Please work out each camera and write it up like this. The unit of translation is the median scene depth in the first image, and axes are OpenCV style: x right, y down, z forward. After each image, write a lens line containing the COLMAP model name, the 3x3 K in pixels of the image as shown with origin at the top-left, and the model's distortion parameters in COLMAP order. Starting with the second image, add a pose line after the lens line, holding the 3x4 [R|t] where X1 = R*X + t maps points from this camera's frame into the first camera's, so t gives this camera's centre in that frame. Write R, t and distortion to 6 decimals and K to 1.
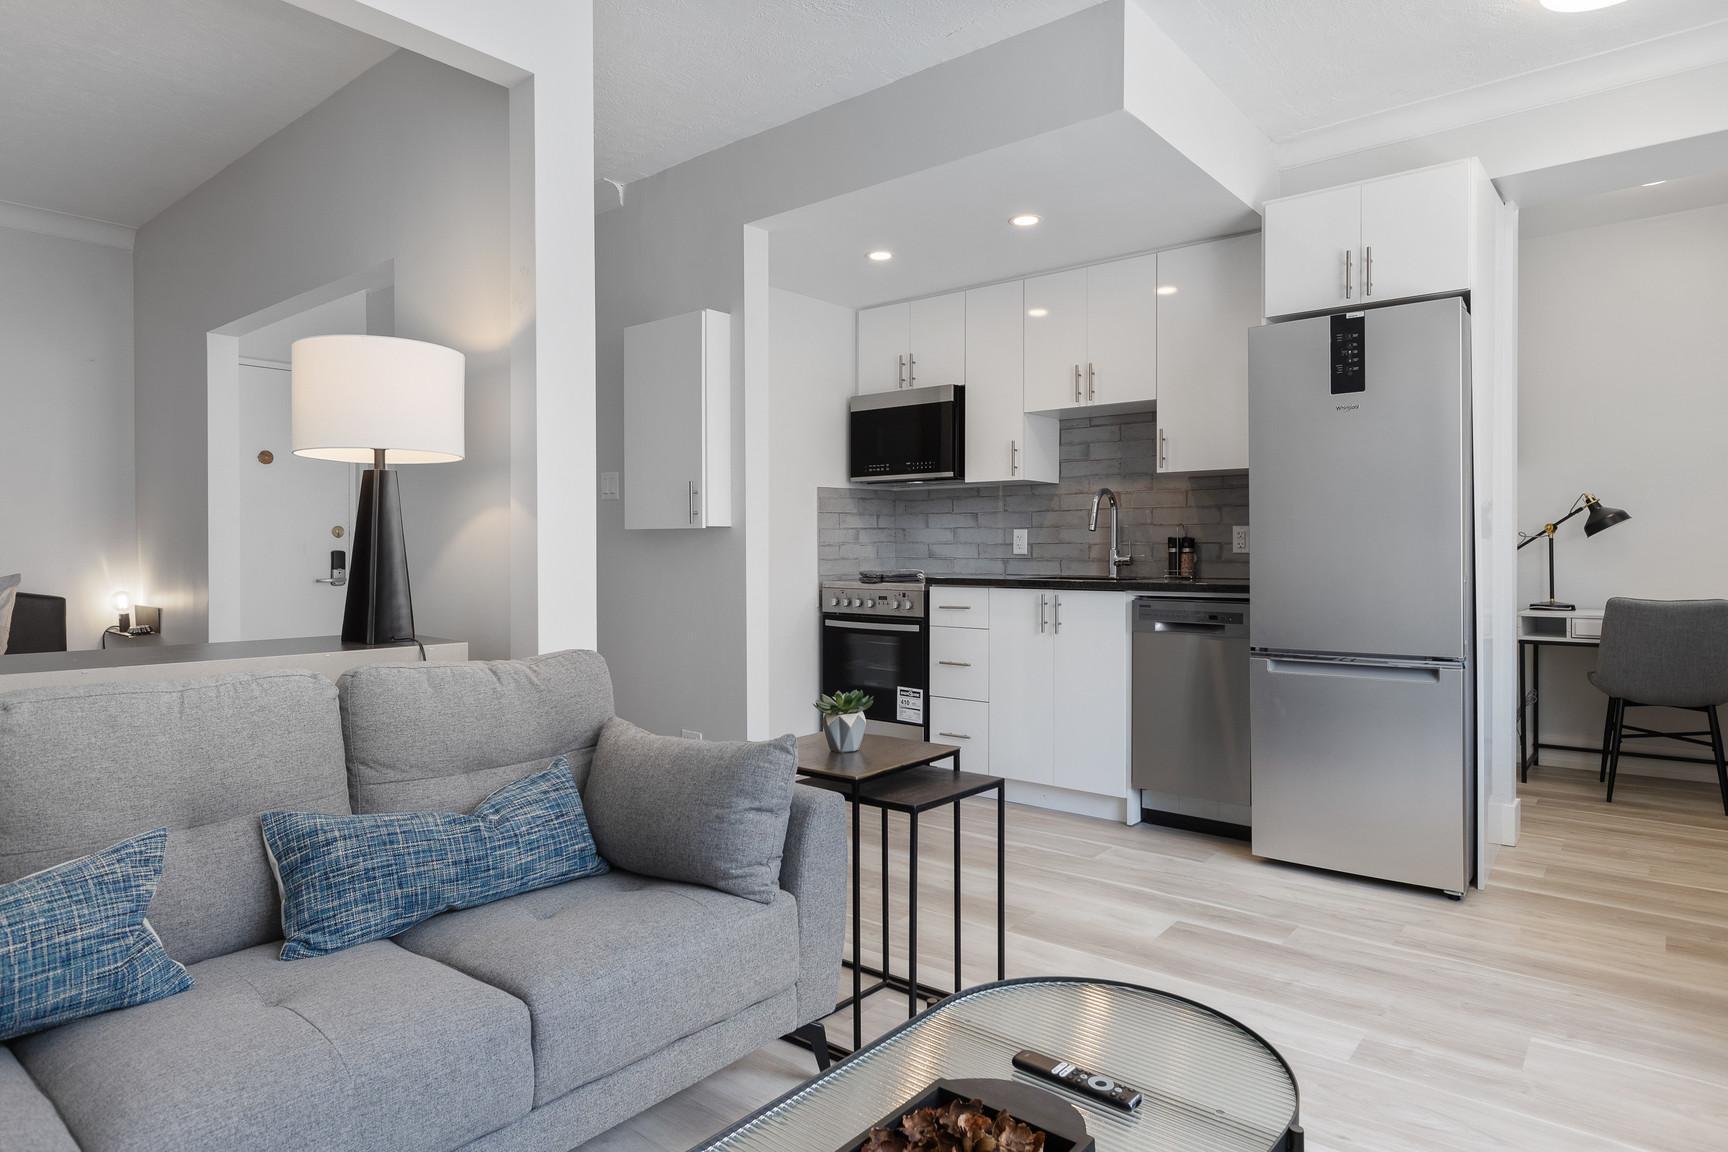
lens RADIAL K [[1003.9, 0, 859.3], [0, 1003.9, 553.2], [0, 0, 1]] dist [-0.000196, -0.000099]
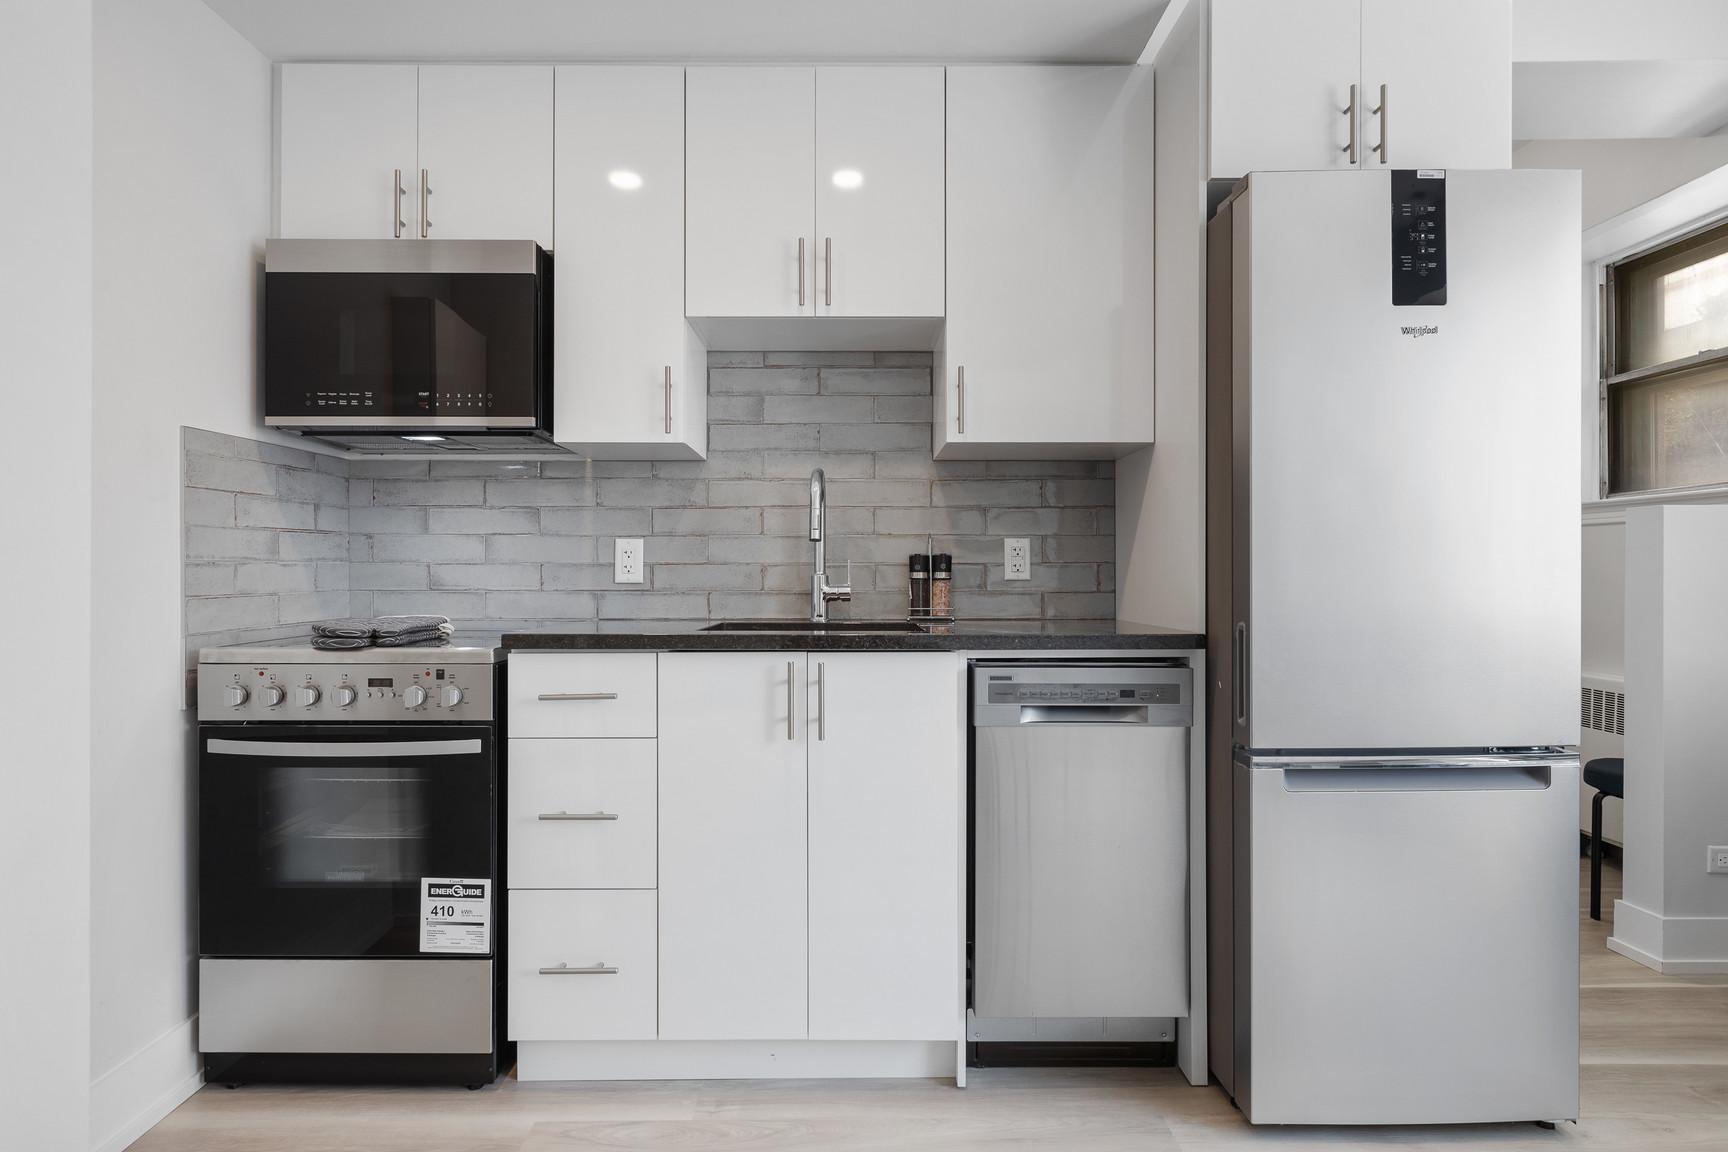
lens RADIAL K [[917.5, 0, 864.0], [0, 917.5, 576.0], [0, 0, 1]] dist [0.003449, -0.000531]
pose [[0.768934, 0.000075, 0.639328, -0.071441], [0.002377, 0.999993, -0.002976, -0.000891], [-0.639324, 0.003808, 0.768928, 0.545921]]
